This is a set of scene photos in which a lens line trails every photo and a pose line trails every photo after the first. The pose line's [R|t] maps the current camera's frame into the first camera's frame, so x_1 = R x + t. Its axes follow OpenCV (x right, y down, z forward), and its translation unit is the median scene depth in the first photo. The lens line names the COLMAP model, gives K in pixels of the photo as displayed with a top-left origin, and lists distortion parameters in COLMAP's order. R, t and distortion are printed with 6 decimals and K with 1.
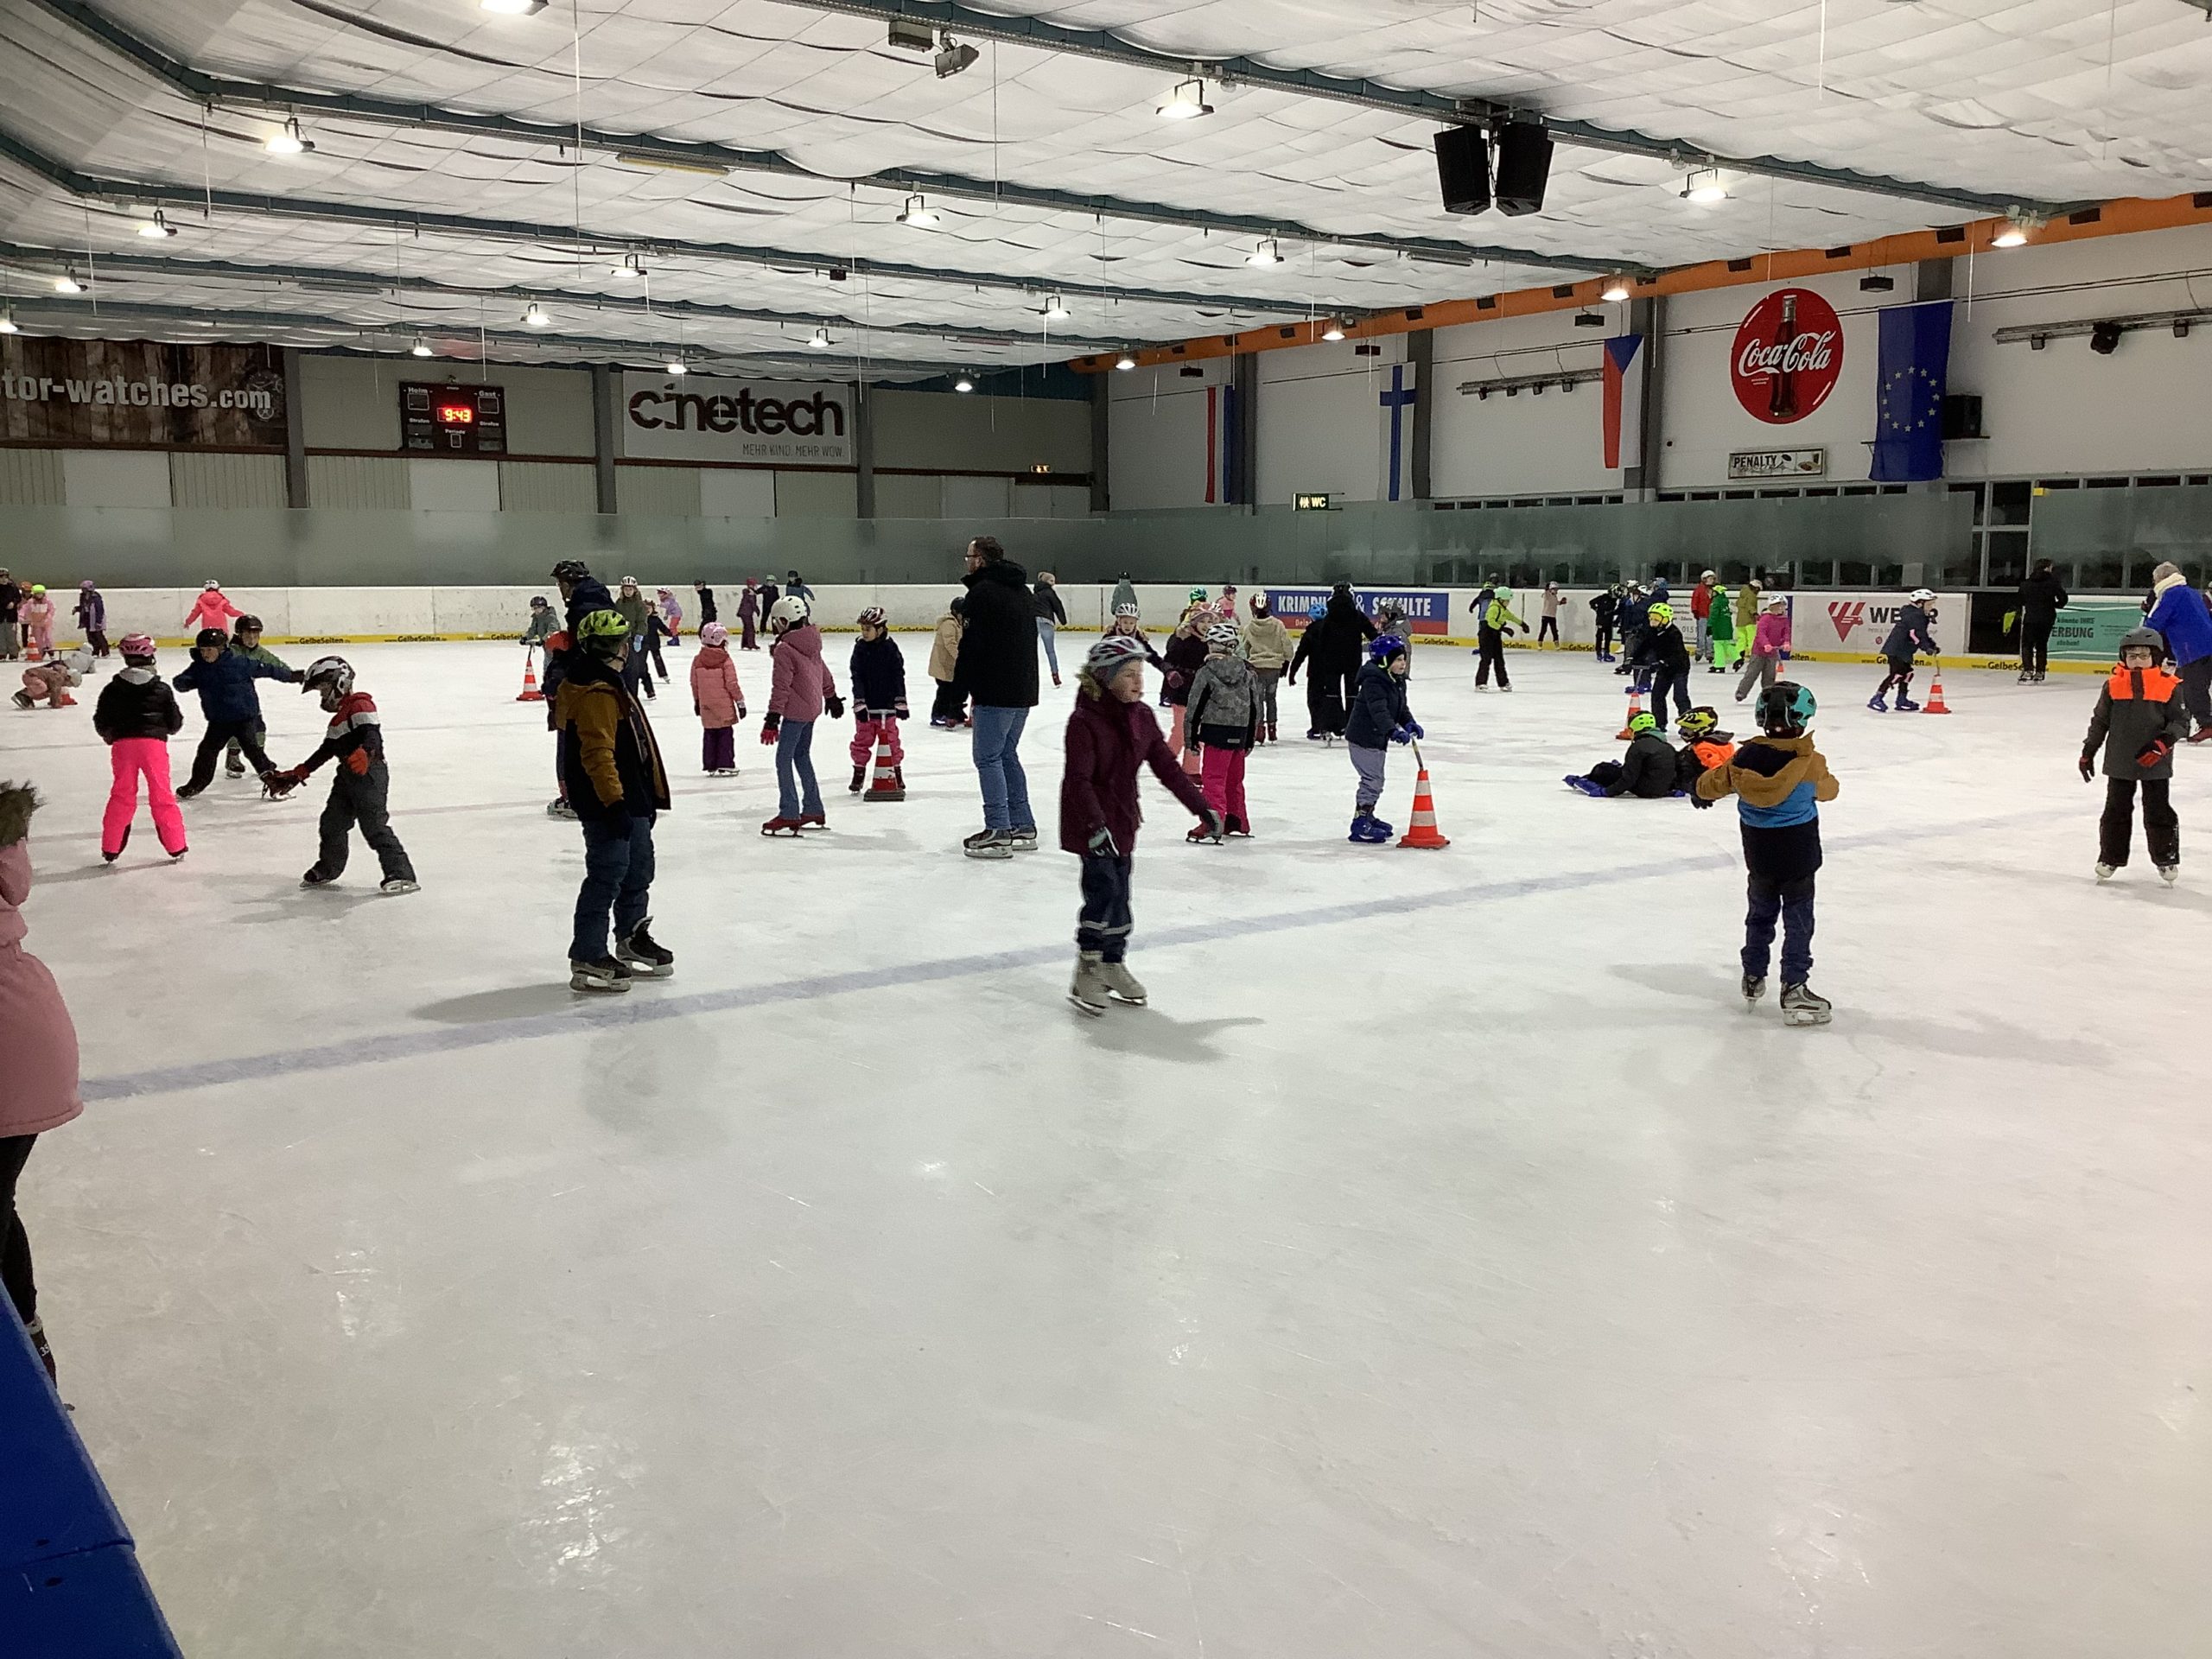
lens RADIAL K [[1993.5, 0, 1212.7], [0, 1993.5, 887.4], [0, 0, 1]] dist [0.012036, -0.051593]
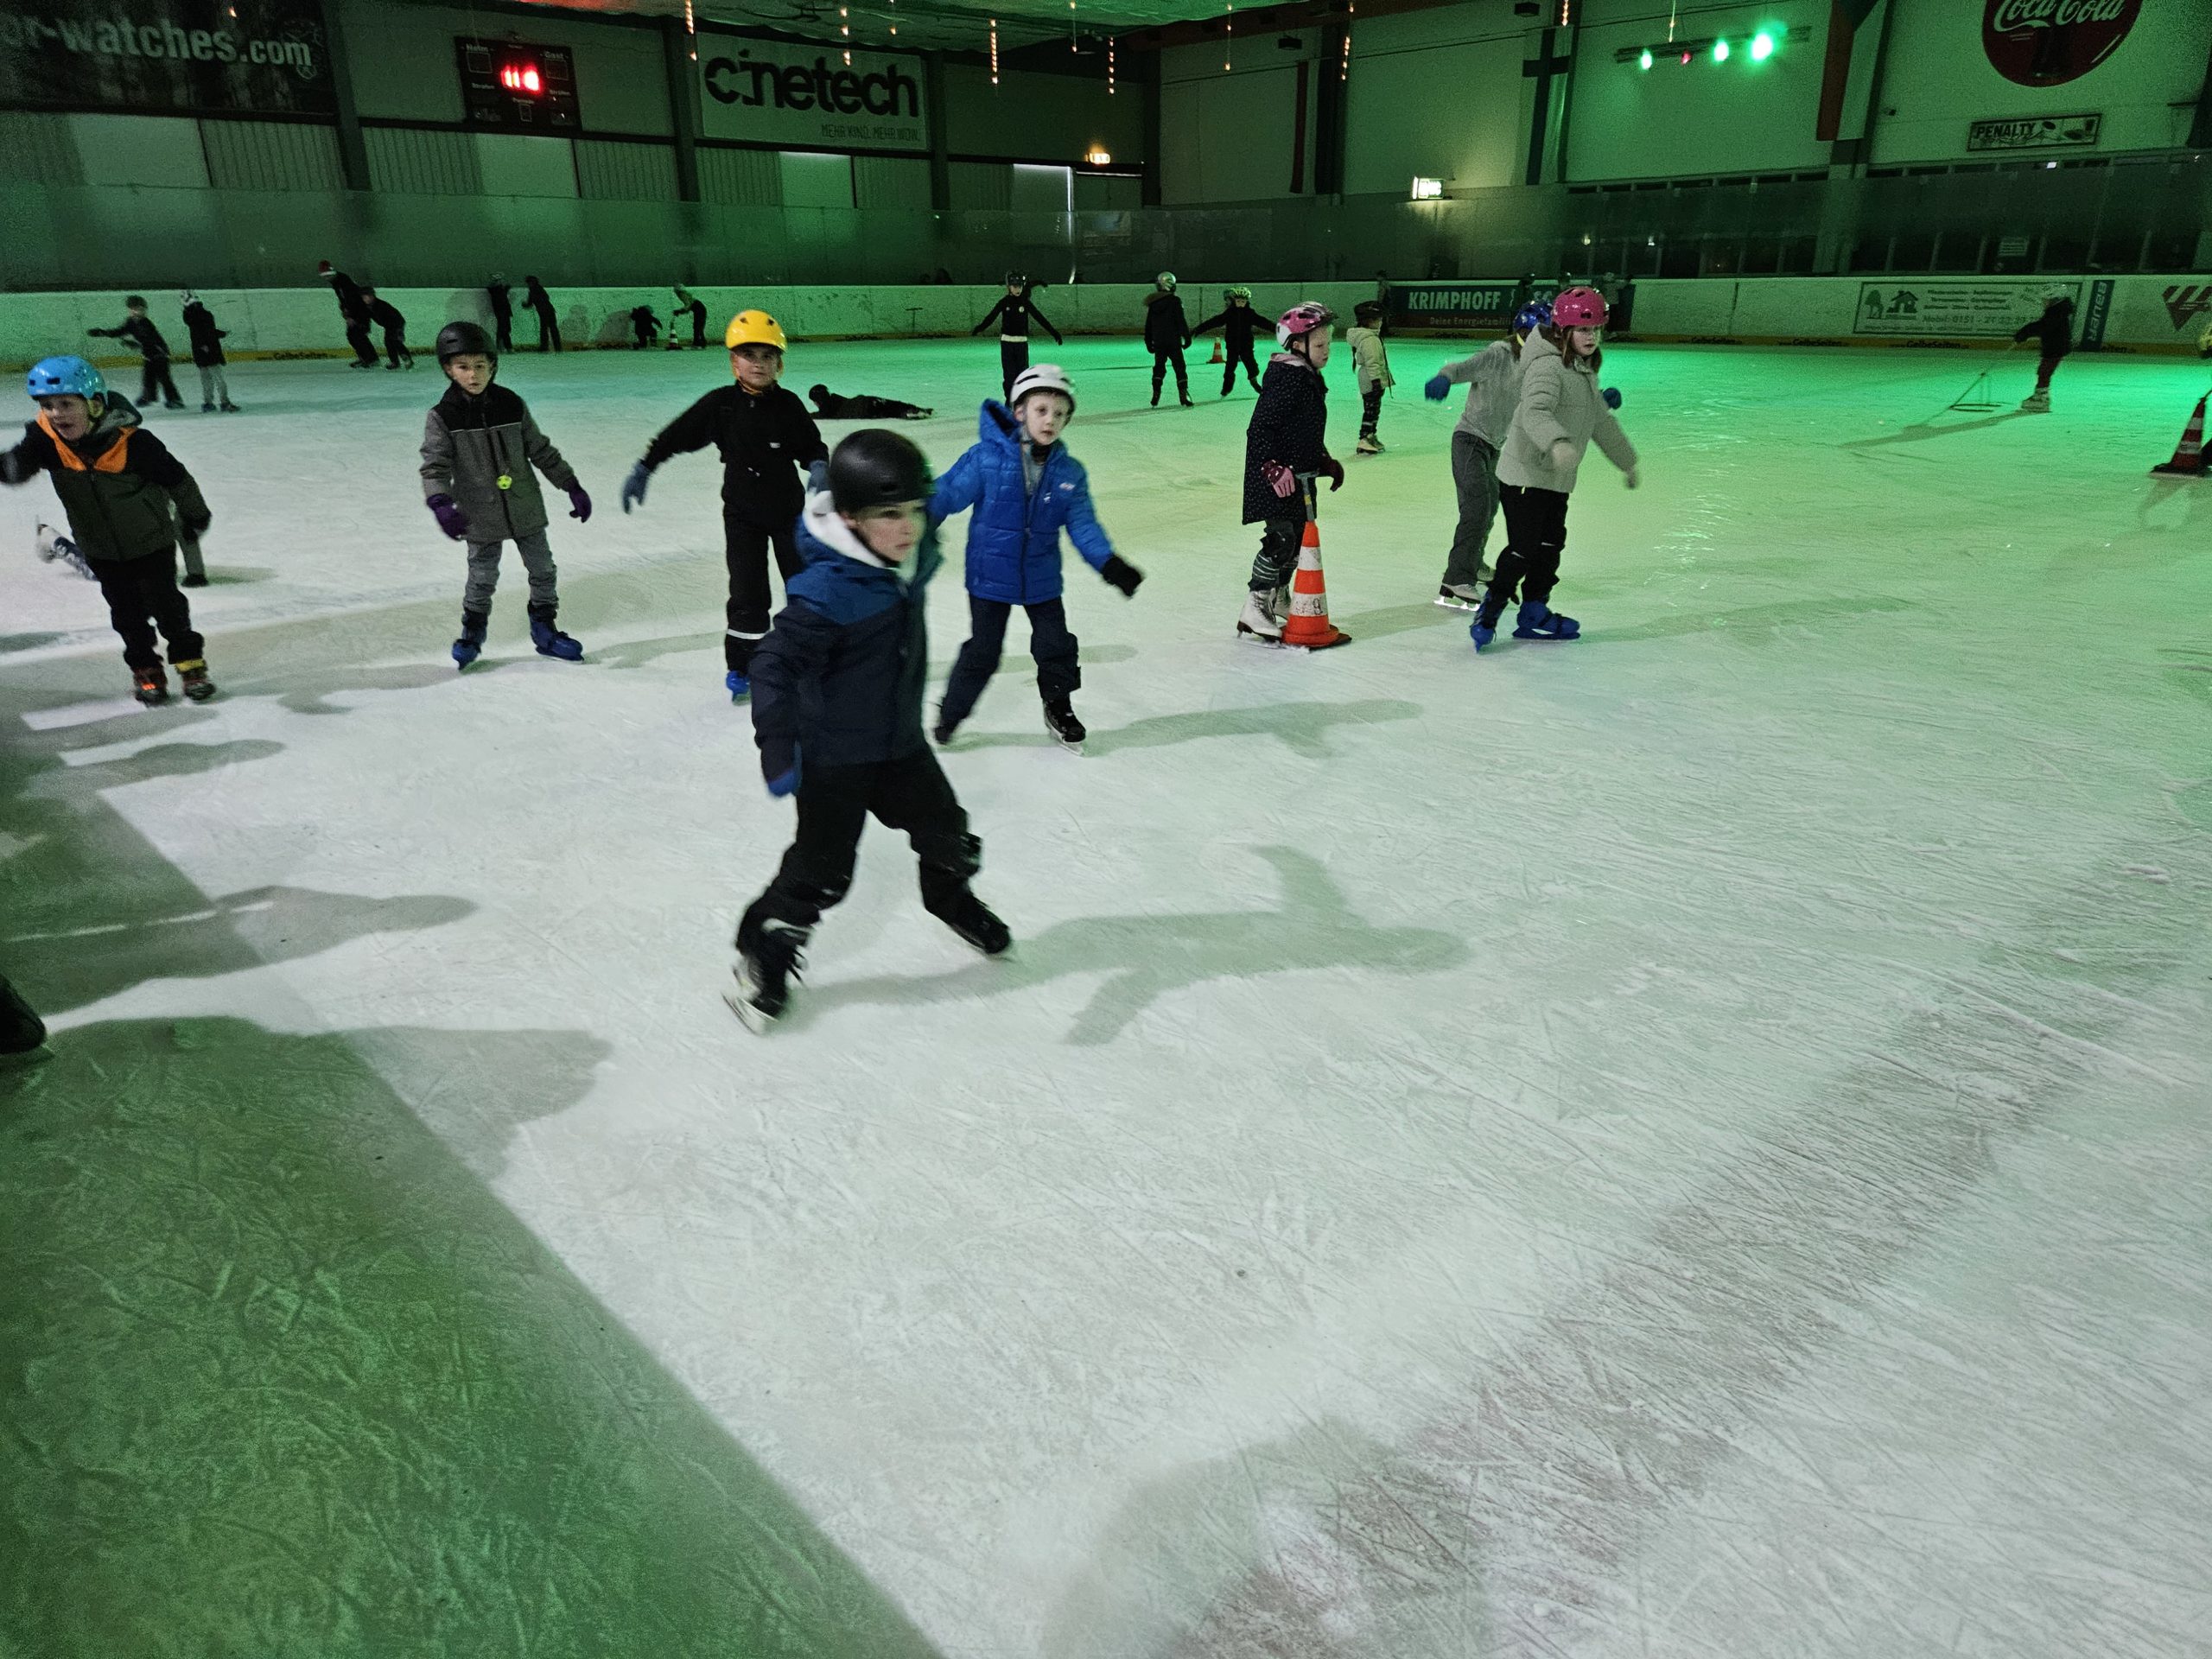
lens RADIAL K [[1479.5, 0, 1130.7], [0, 1479.5, 857.9], [0, 0, 1]] dist [0.052913, -0.045024]
pose [[0.993165, -0.049930, 0.105502, -0.211364], [0.026284, 0.976341, 0.214633, -0.038436], [-0.113722, -0.210393, 0.970980, 0.266767]]
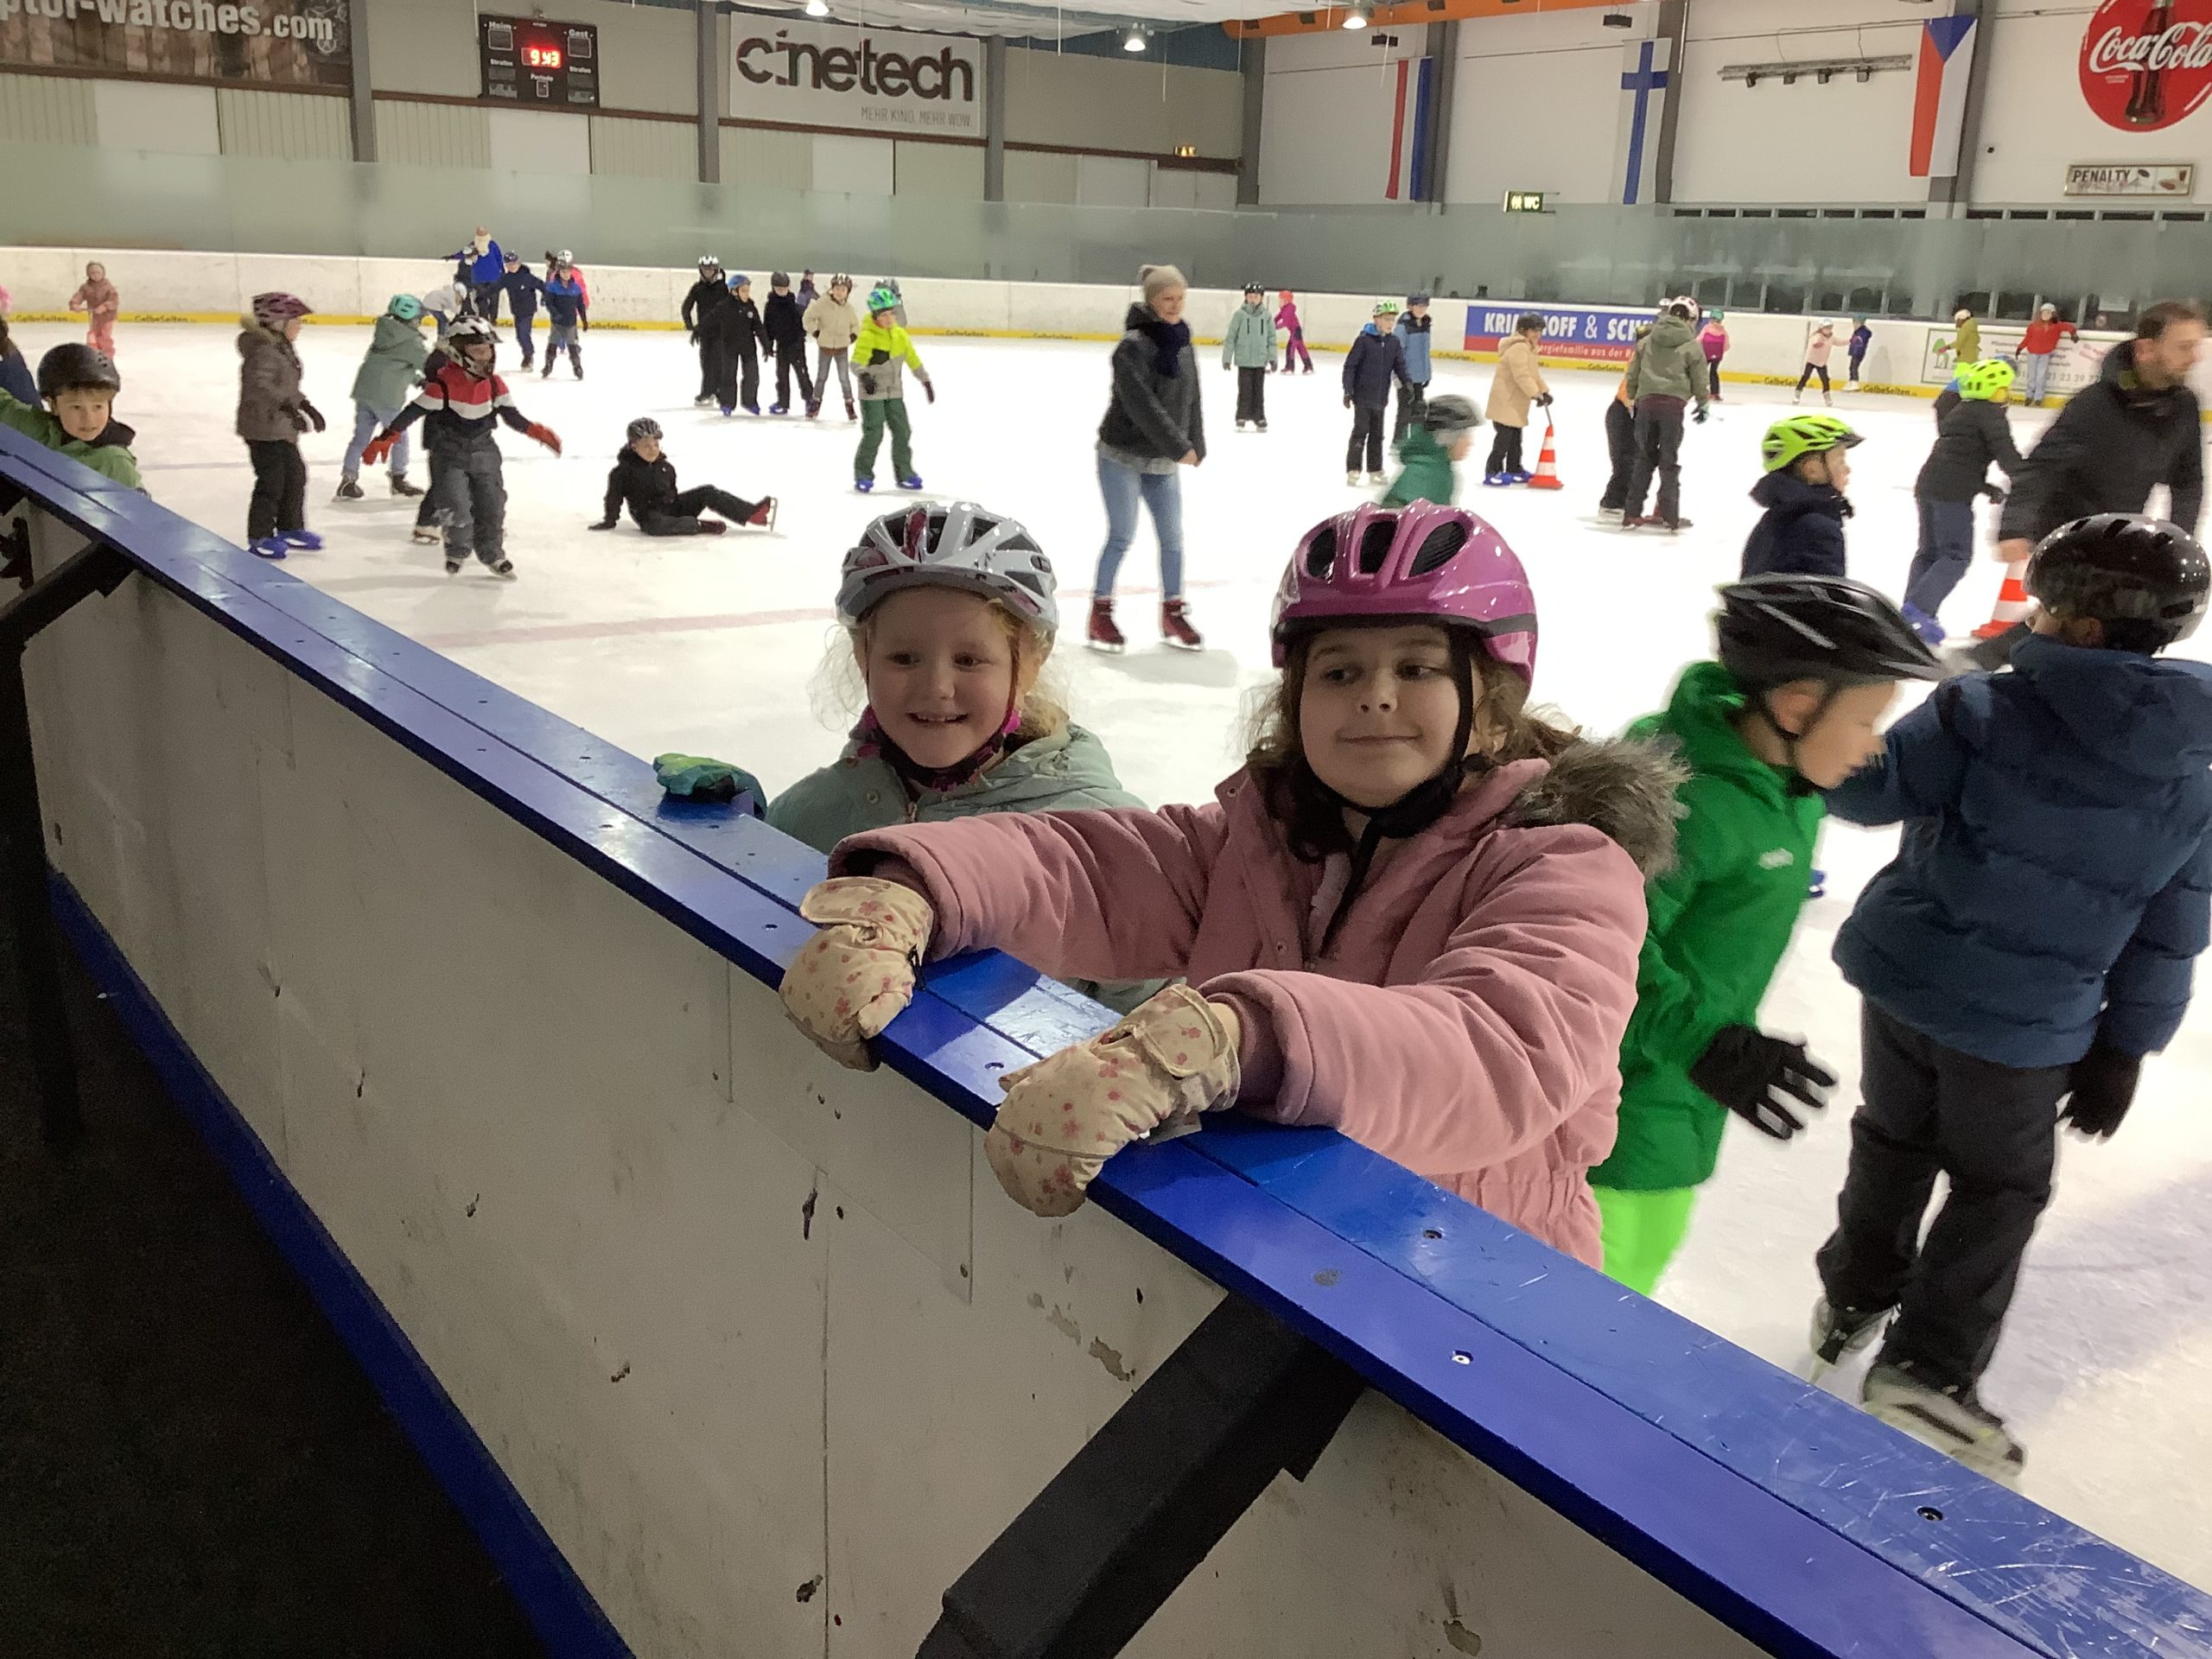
lens RADIAL K [[1993.5, 0, 1179.3], [0, 1993.5, 857.4], [0, 0, 1]] dist [0.012036, -0.051593]
pose [[0.999252, 0.037110, 0.010859, -0.110072], [-0.038190, 0.991154, 0.127103, -0.017004], [-0.006046, -0.127423, 0.991830, 0.115123]]
